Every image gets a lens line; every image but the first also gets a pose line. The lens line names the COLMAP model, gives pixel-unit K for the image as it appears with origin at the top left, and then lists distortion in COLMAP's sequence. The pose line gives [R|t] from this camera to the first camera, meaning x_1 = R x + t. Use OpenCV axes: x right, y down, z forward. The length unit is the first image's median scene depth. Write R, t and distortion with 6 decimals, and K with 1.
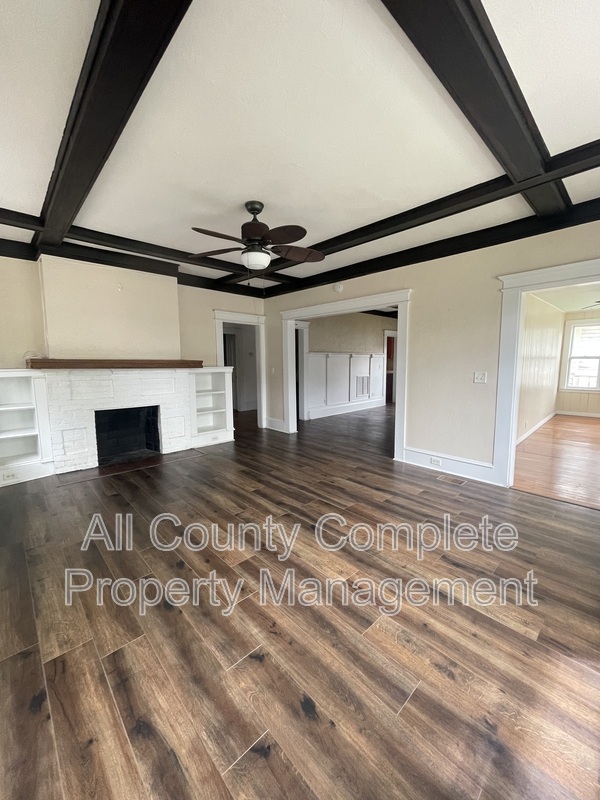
lens RADIAL K [[321.7, 0, 297.3], [0, 321.7, 399.7], [0, 0, 1]] dist [0.003904, -0.001200]
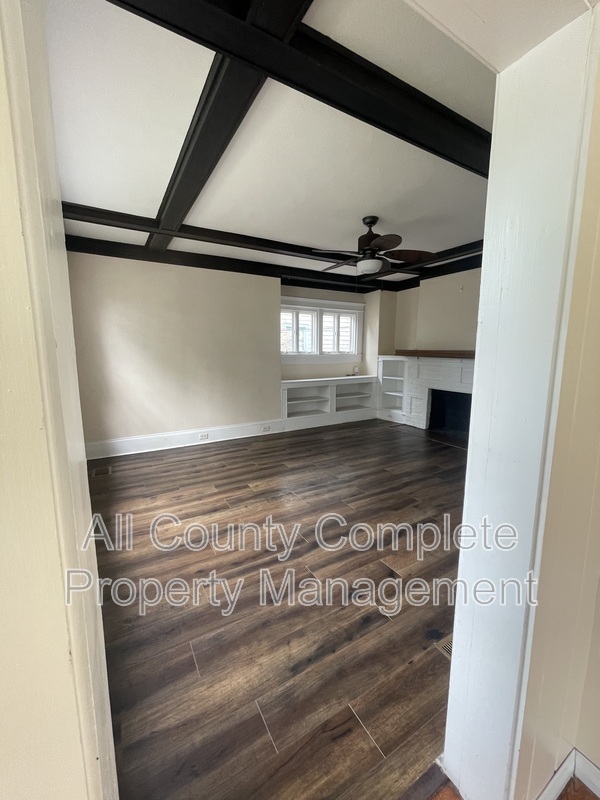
lens RADIAL K [[321.7, 0, 298.5], [0, 321.7, 398.4], [0, 0, 1]] dist [0.003904, -0.001200]
pose [[-0.223459, 0.145915, -0.963730, 1.075327], [-0.117369, 0.977509, 0.175215, -0.128907], [0.967621, 0.152266, -0.201308, 1.009466]]
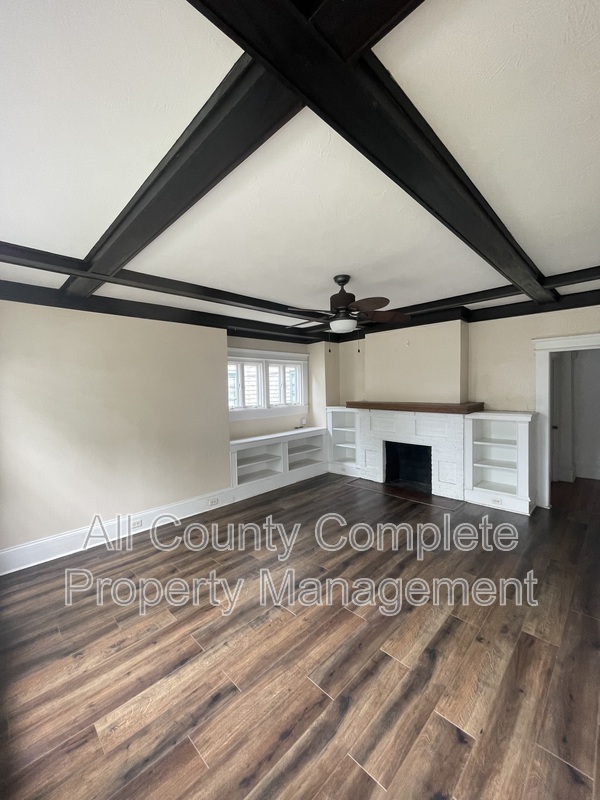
lens RADIAL K [[321.7, 0, 299.9], [0, 321.7, 400.5], [0, 0, 1]] dist [0.003904, -0.001200]
pose [[0.032066, 0.041867, -0.998608, 0.917869], [-0.098788, 0.994363, 0.038517, -0.197373], [0.994592, 0.097415, 0.036021, 0.798517]]
